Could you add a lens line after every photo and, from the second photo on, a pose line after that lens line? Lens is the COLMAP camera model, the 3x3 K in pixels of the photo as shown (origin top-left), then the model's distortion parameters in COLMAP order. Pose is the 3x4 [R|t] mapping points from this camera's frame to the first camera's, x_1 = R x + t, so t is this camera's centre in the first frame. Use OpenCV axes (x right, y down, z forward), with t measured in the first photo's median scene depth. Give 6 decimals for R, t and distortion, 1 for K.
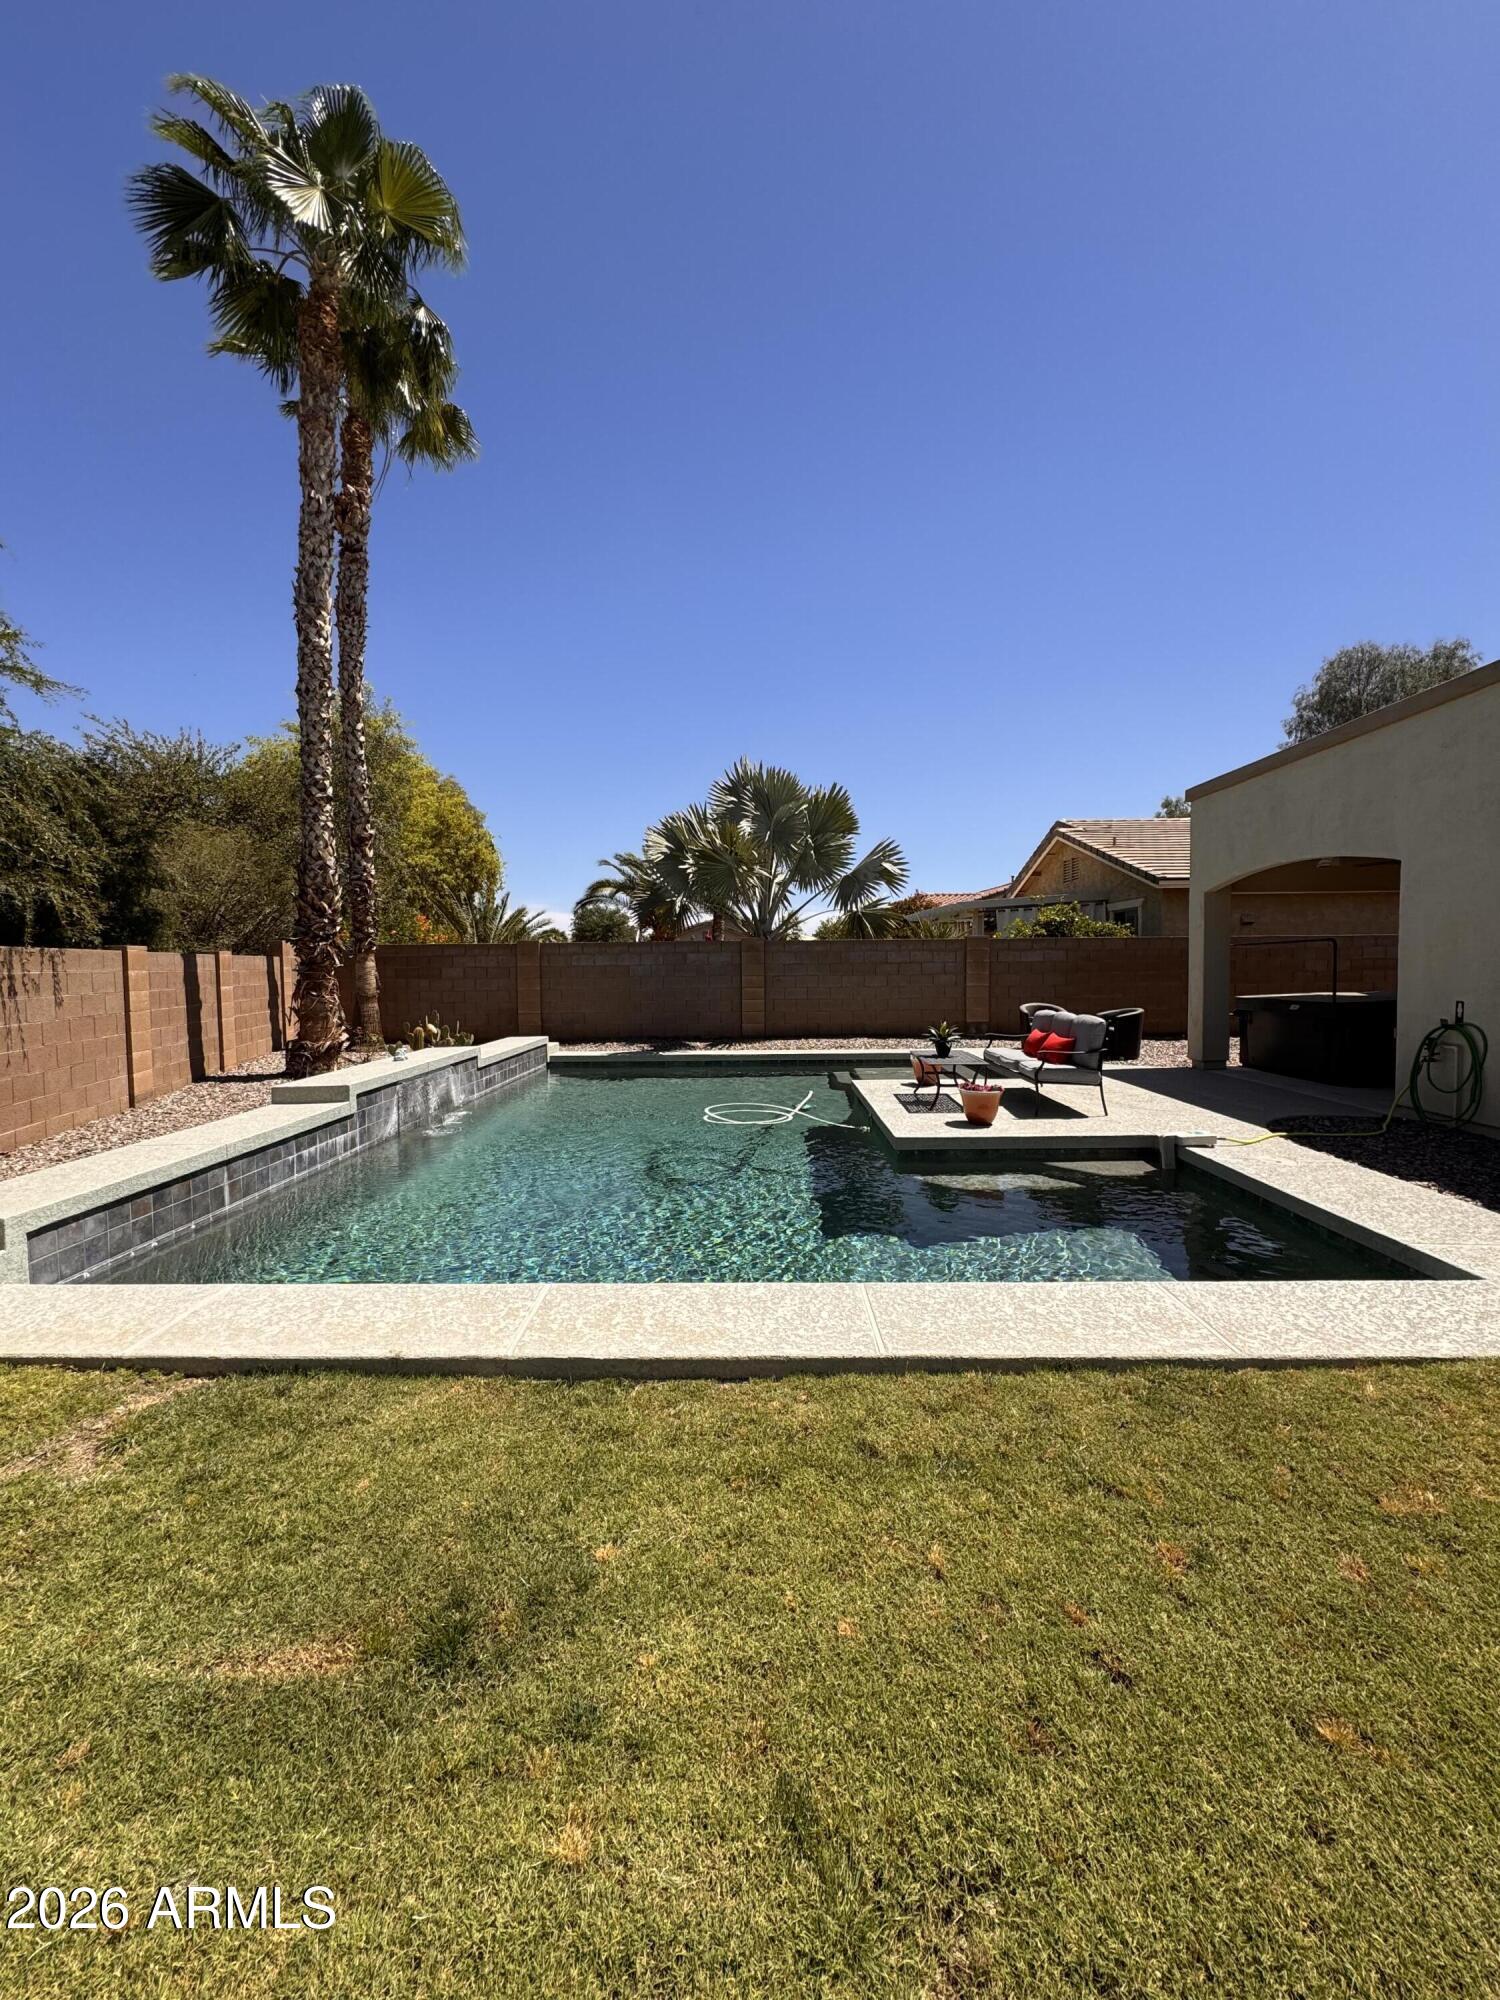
lens RADIAL K [[792.4, 0, 750.0], [0, 792.4, 1000.0], [0, 0, 1]] dist [0.000074, 0.000020]
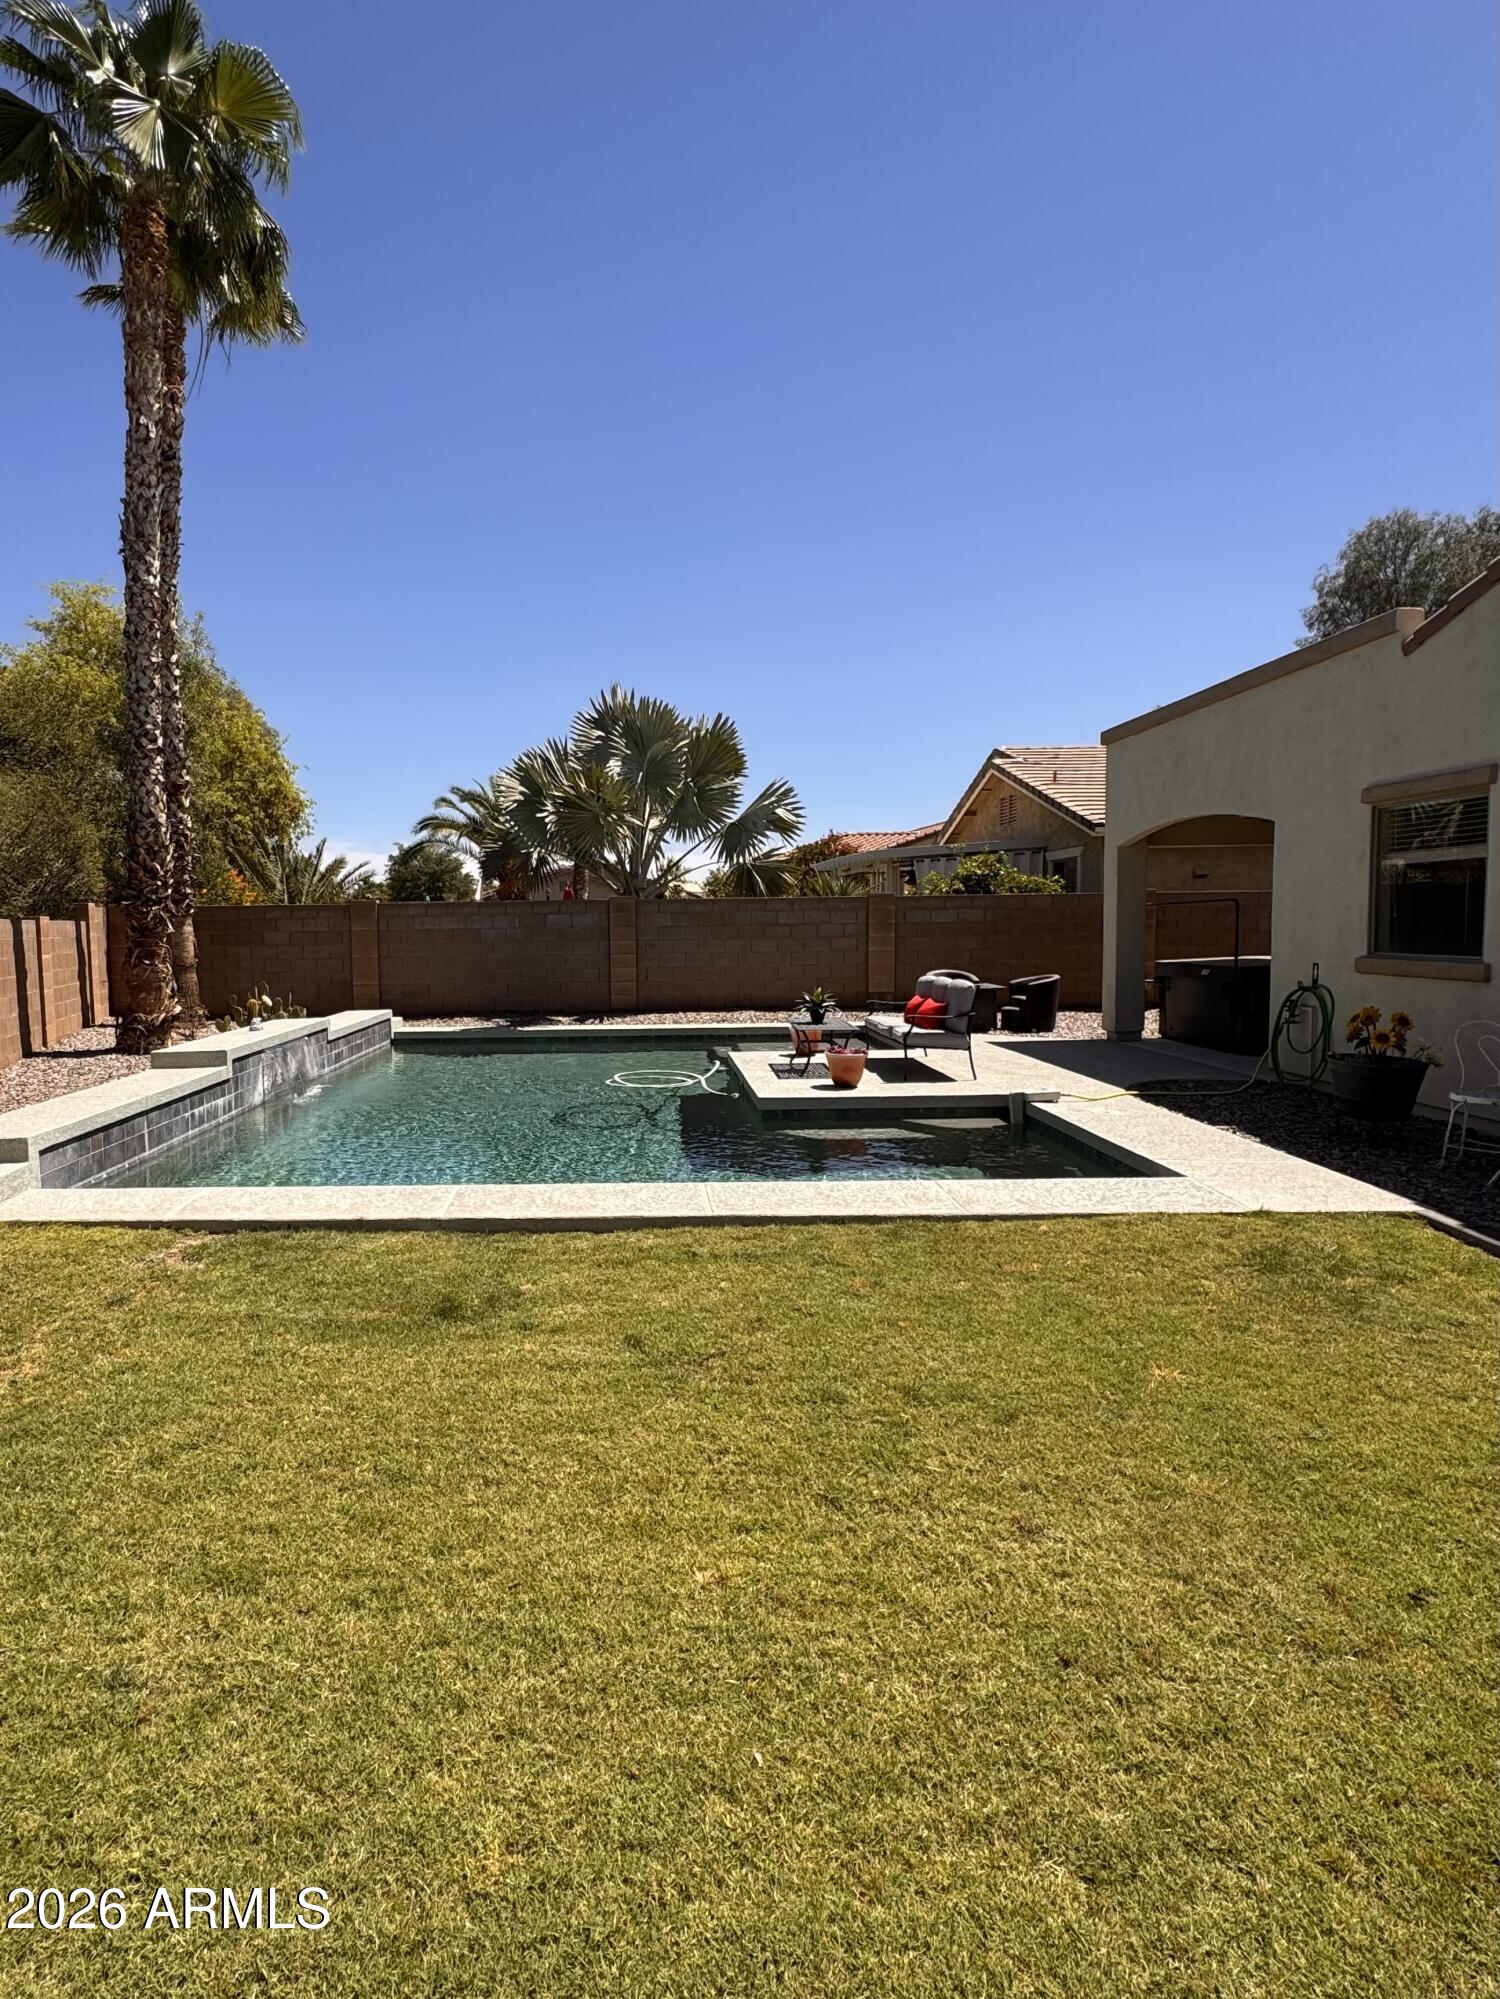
lens RADIAL K [[1081.6, 0, 622.6], [0, 1081.6, 1000.5], [0, 0, 1]] dist [-0.002160, -0.000429]
pose [[0.999988, -0.004776, -0.000522, 0.004782], [0.004789, 0.999637, 0.026519, 0.005610], [0.000395, -0.026521, 0.999648, -0.256645]]
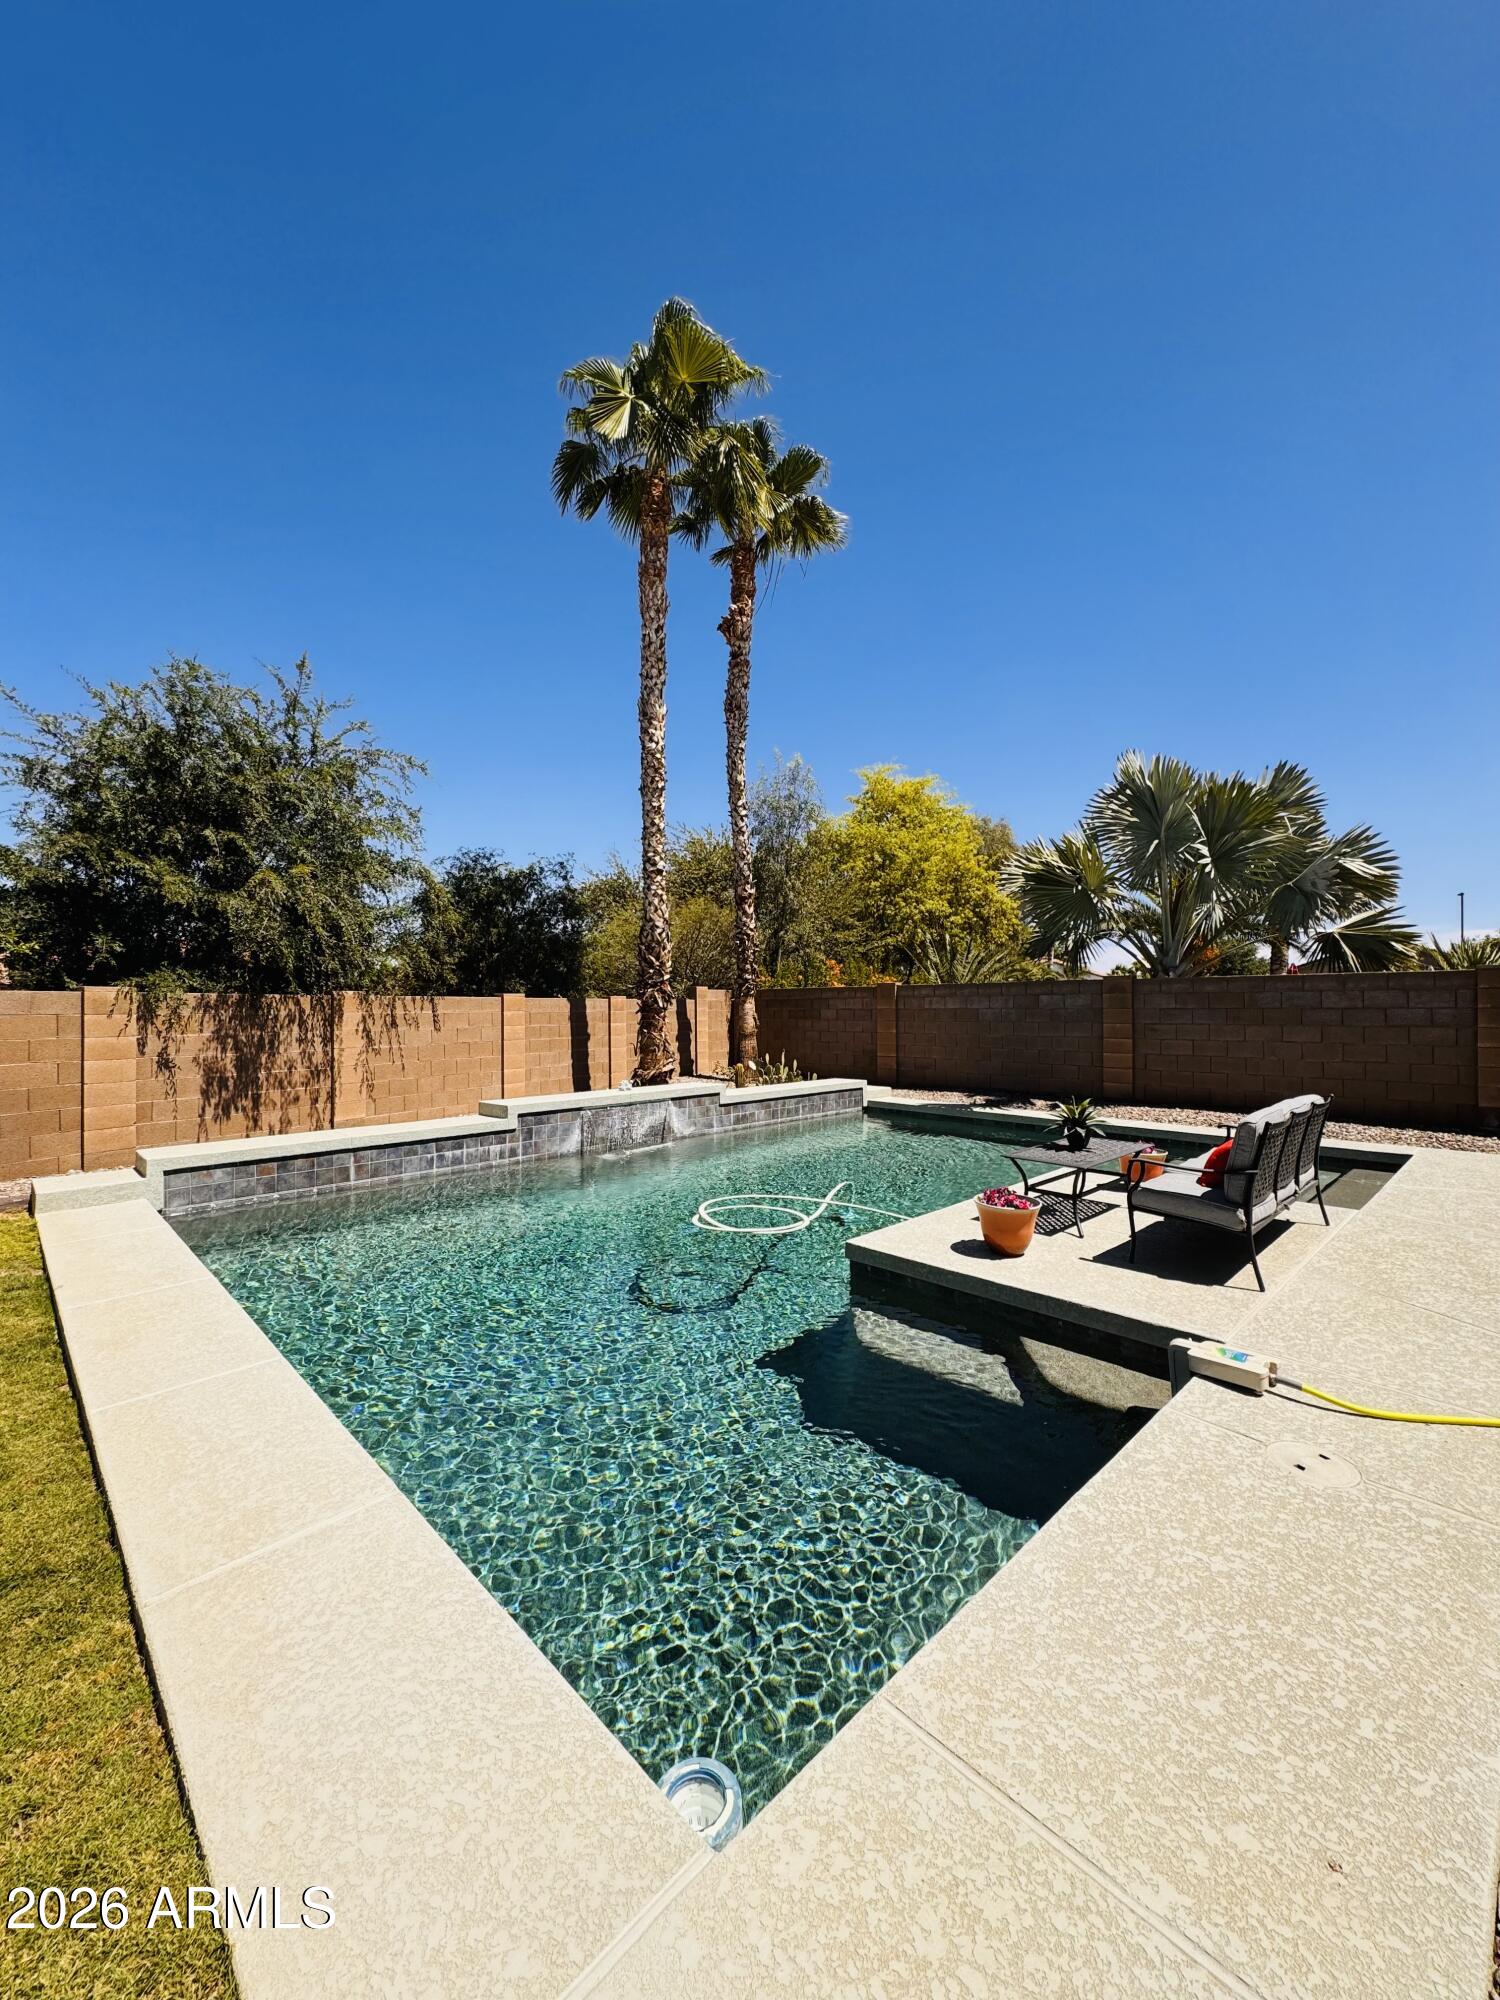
lens RADIAL K [[792.4, 0, 750.0], [0, 792.4, 1000.0], [0, 0, 1]] dist [0.000074, 0.000020]
pose [[0.706735, 0.000702, -0.707478, 0.421671], [-0.034235, 0.998862, -0.033208, -0.020275], [0.706650, 0.047690, 0.705955, 0.245060]]
